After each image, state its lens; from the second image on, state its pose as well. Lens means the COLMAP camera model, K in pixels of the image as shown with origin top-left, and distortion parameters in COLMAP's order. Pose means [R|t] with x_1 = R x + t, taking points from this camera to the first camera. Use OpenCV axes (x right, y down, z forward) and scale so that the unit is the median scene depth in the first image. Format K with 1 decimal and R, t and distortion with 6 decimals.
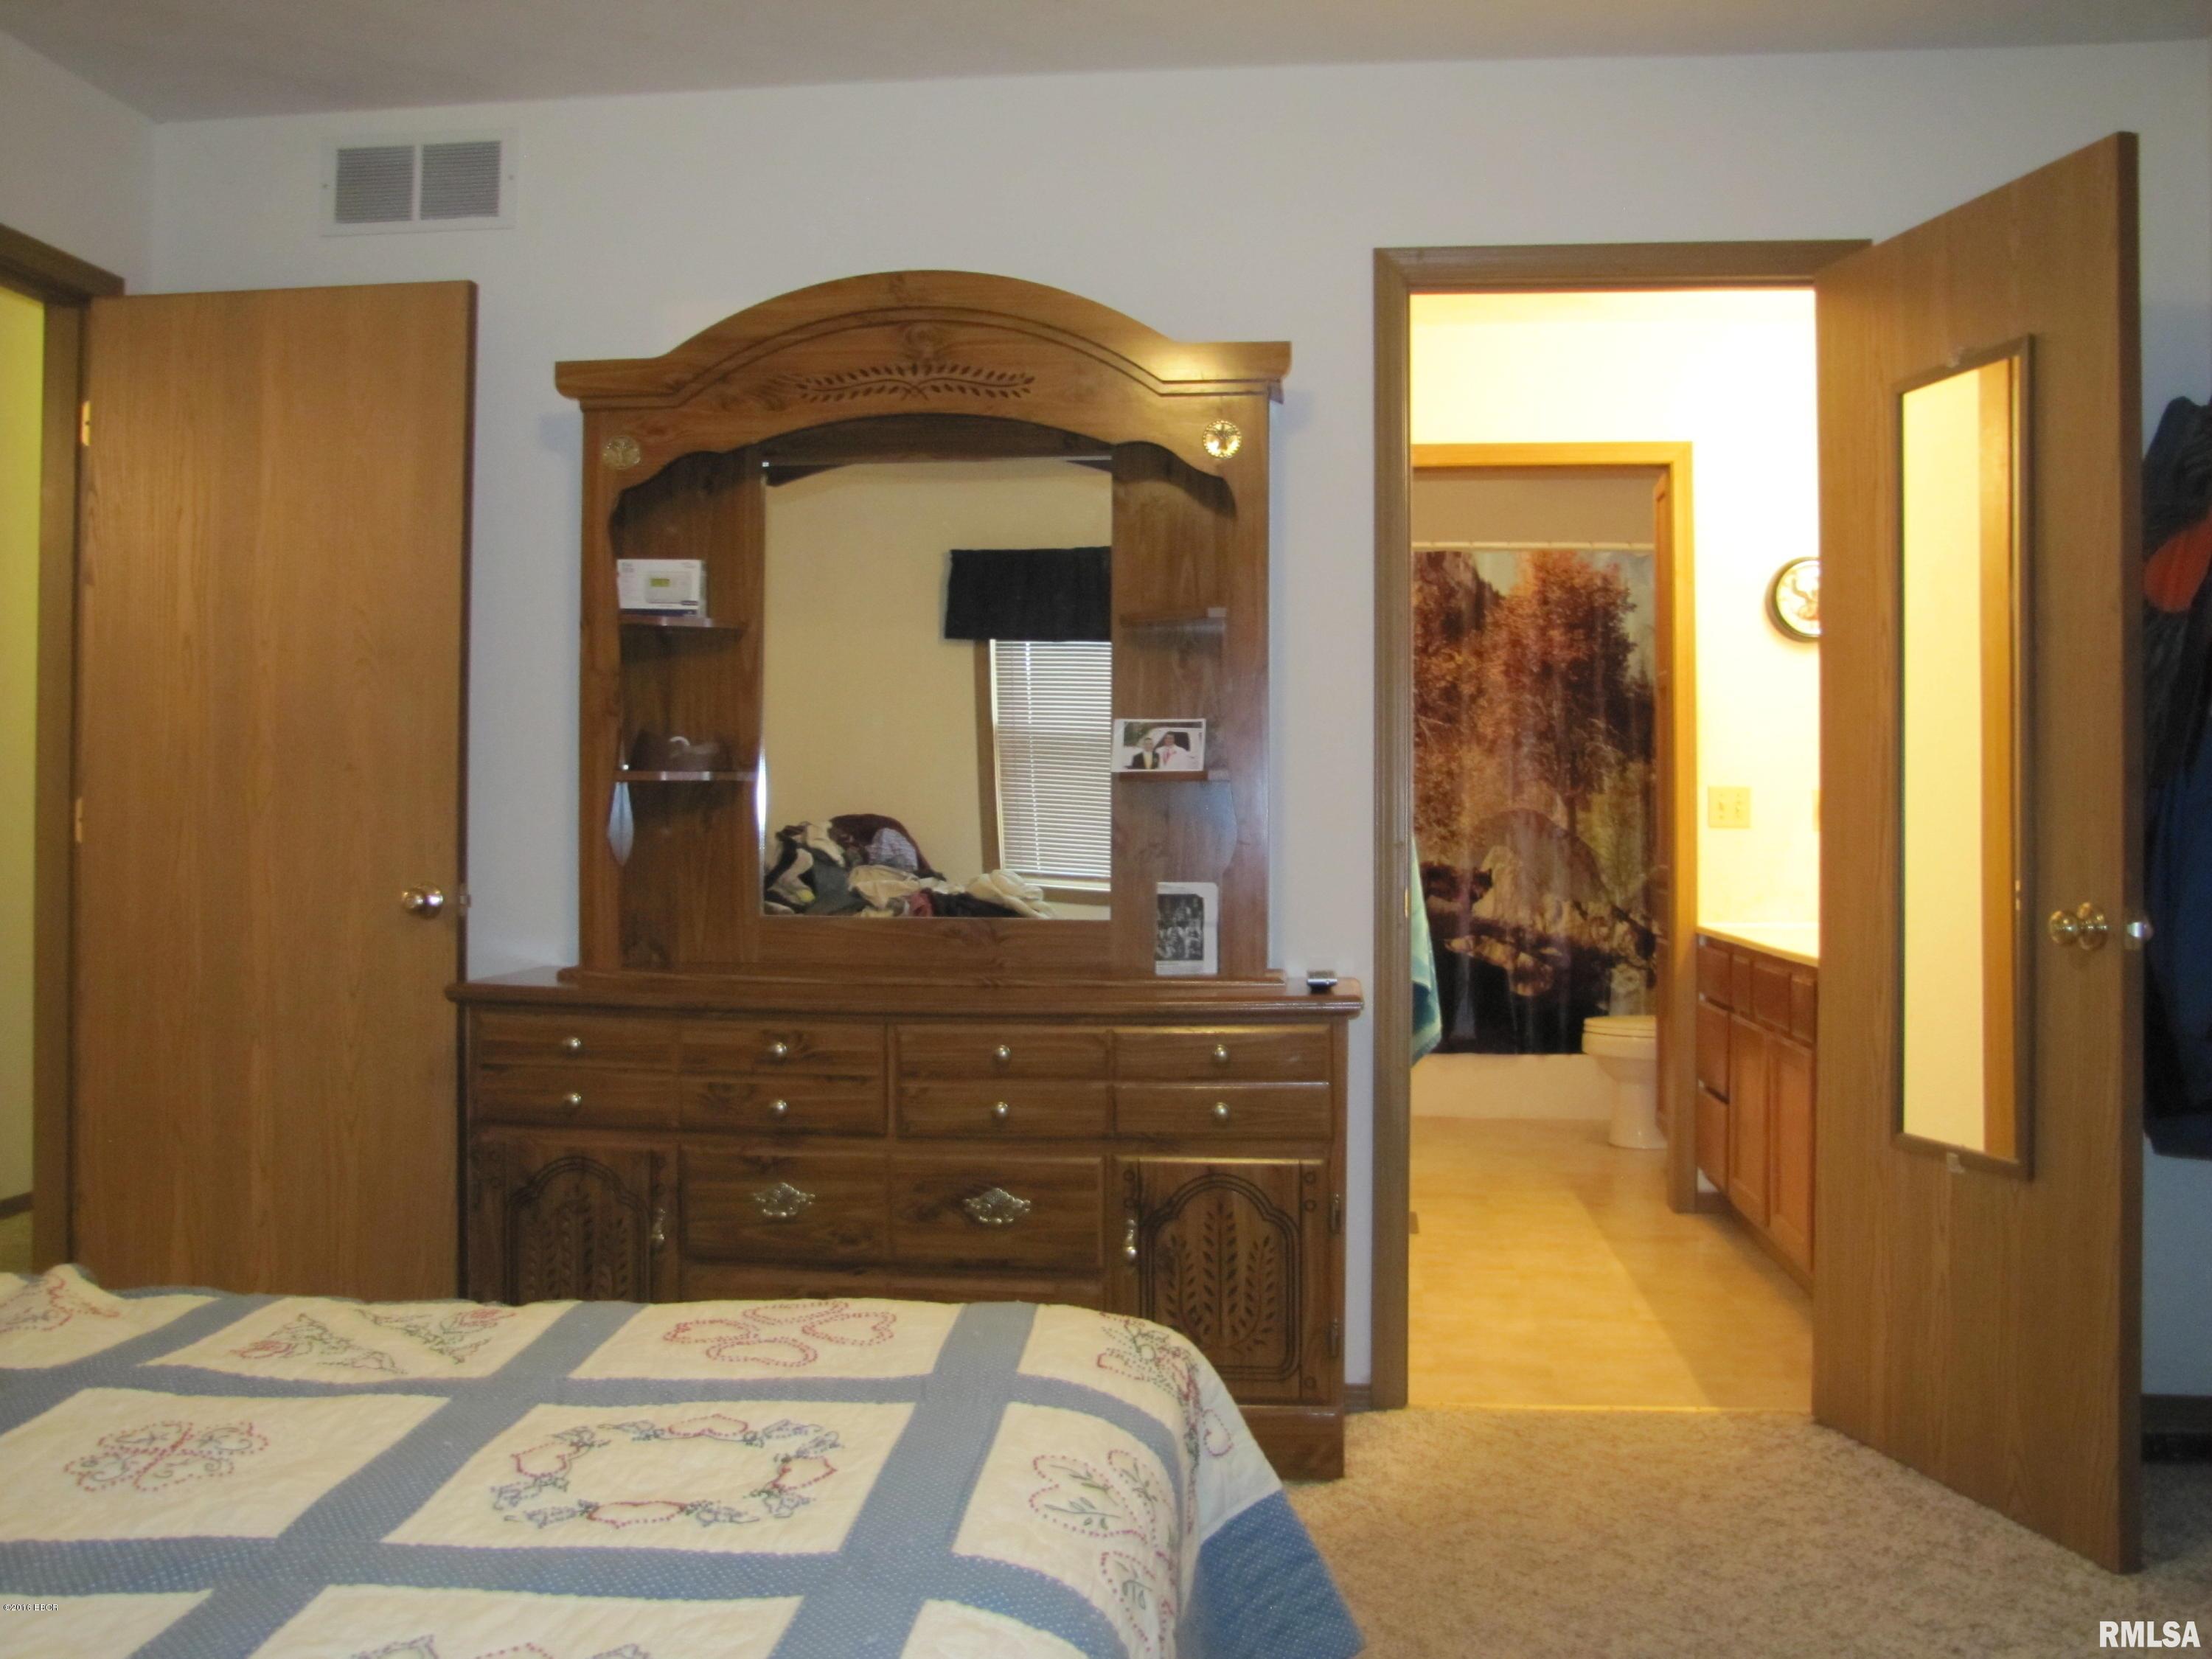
lens RADIAL K [[2023.8, 0, 1089.3], [0, 2023.8, 810.1], [0, 0, 1]] dist [-0.130917, 0.093757]
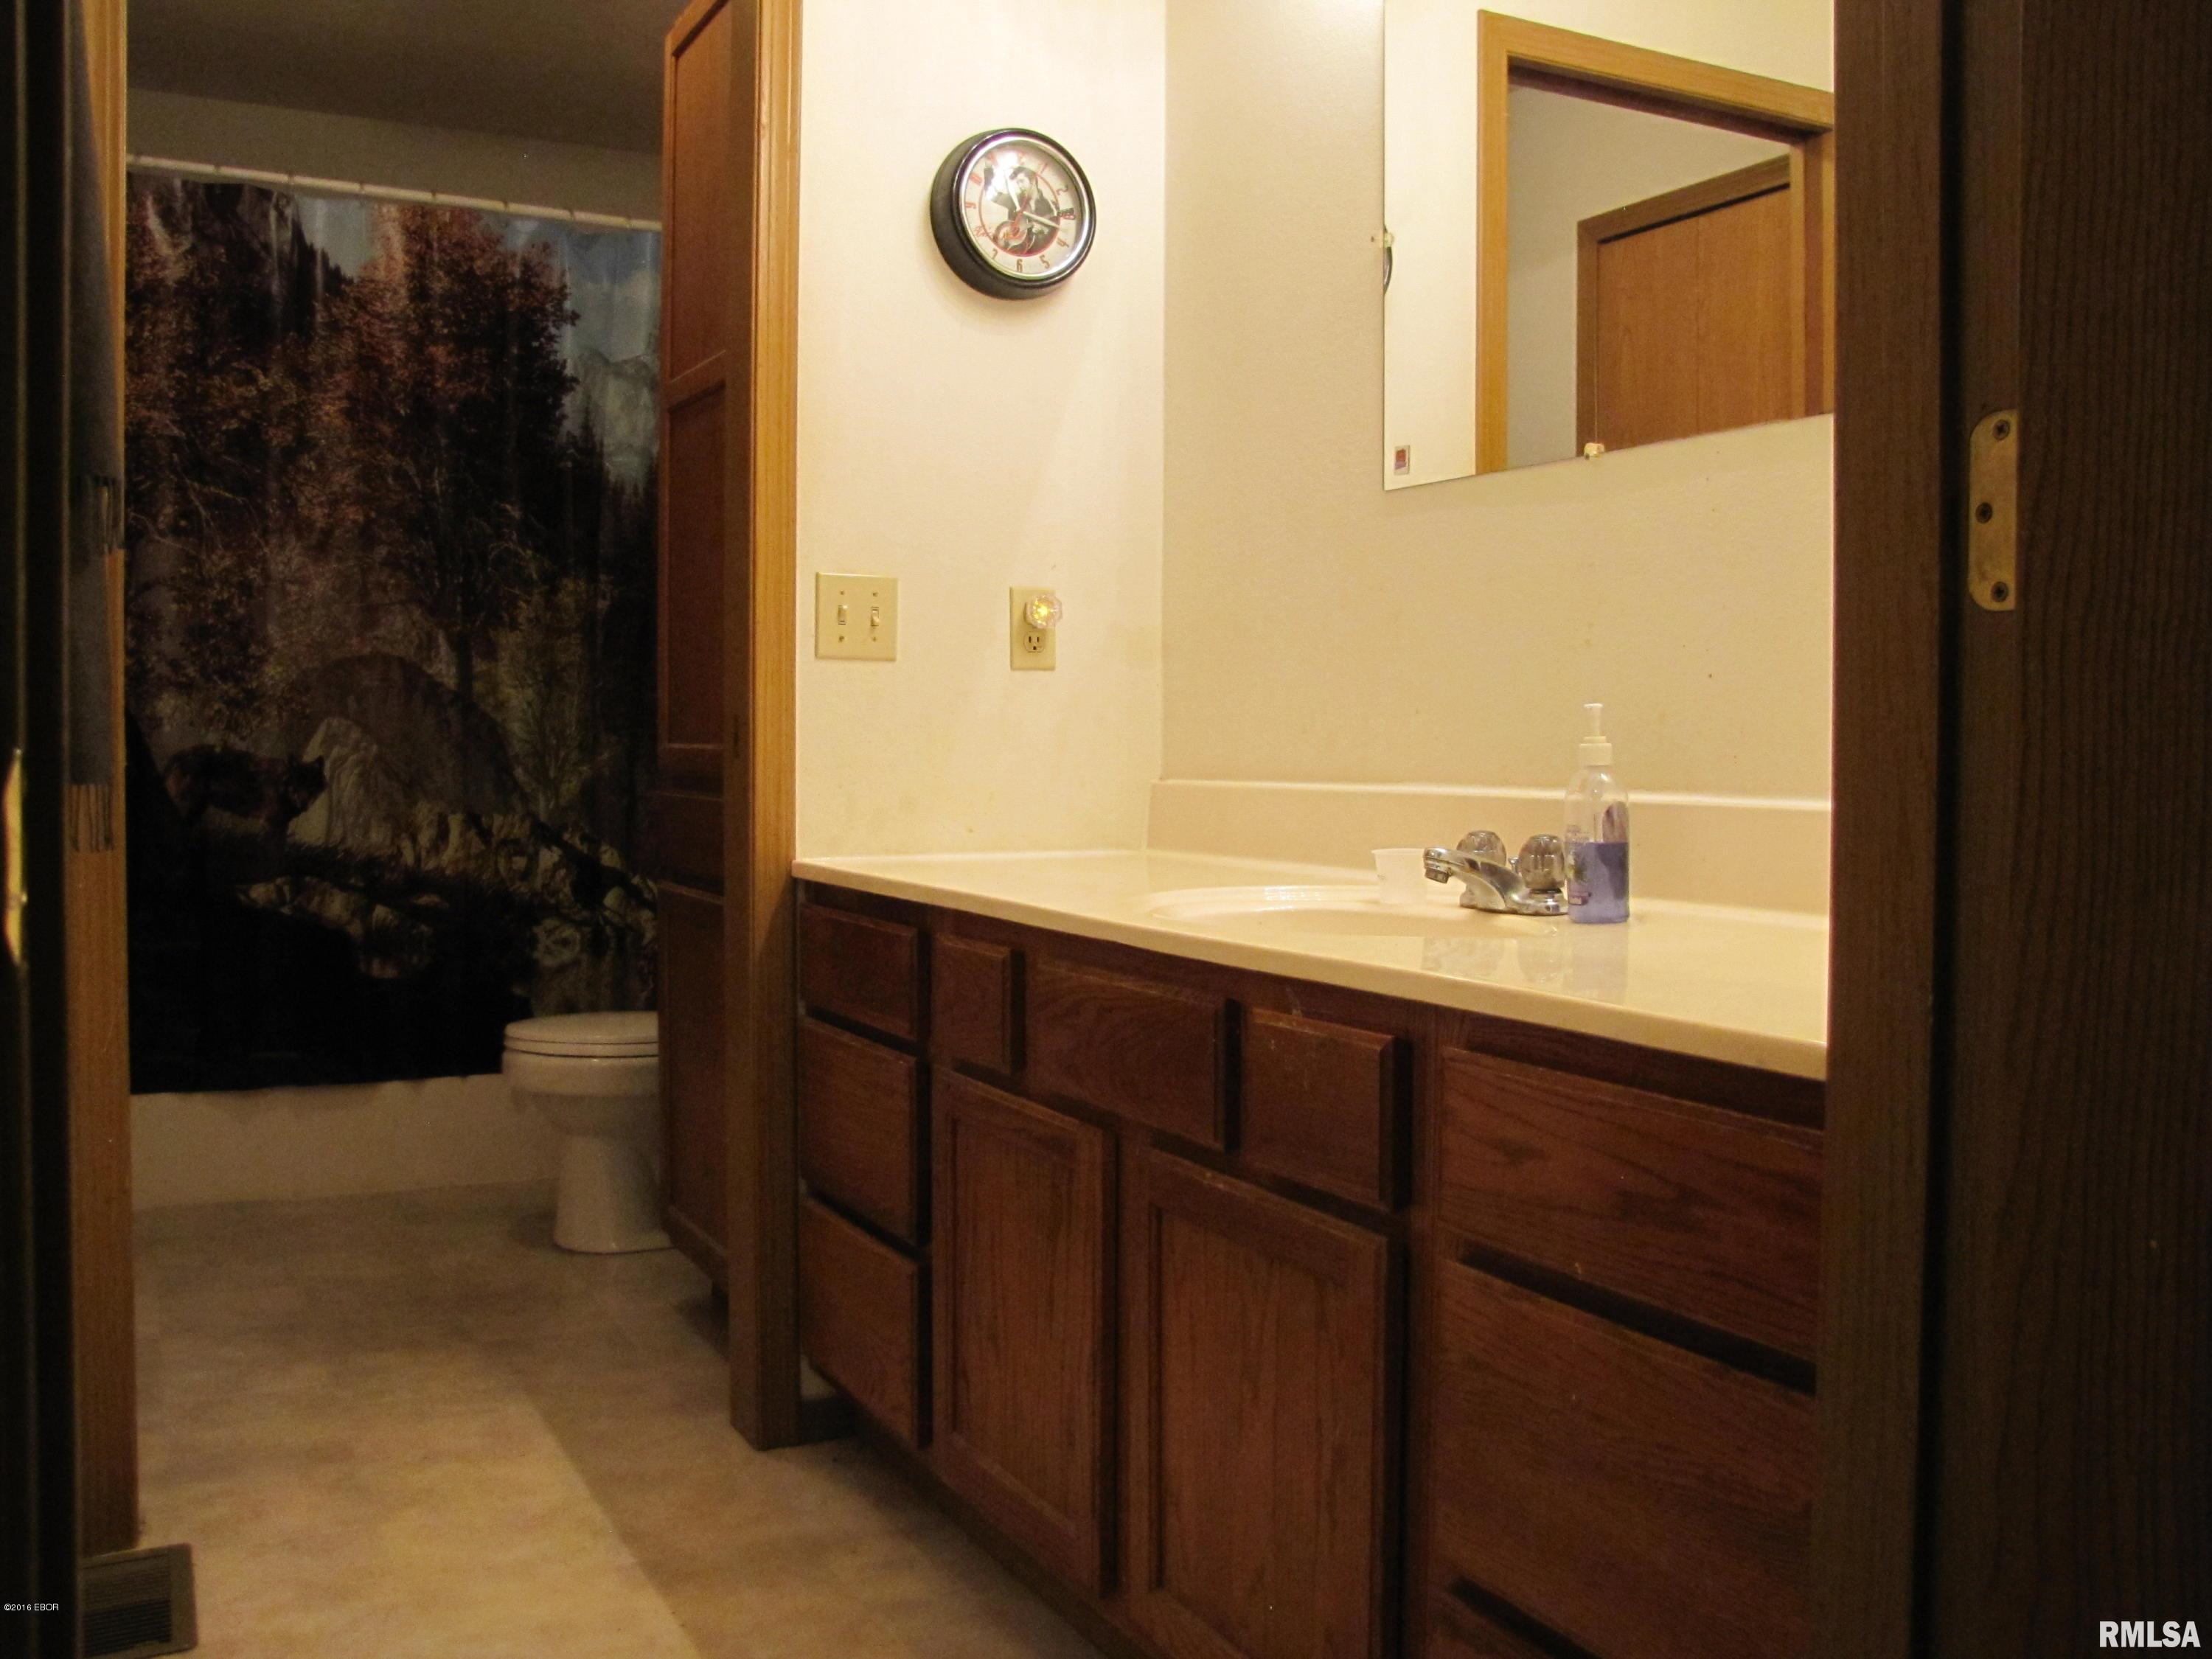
lens RADIAL K [[2023.8, 0, 1132.2], [0, 2023.8, 797.1], [0, 0, 1]] dist [-0.130917, 0.093757]
pose [[0.823908, -0.011859, 0.566600, 0.071396], [-0.010996, 0.999258, 0.036904, 0.017130], [-0.566617, -0.036636, 0.823166, 0.412297]]
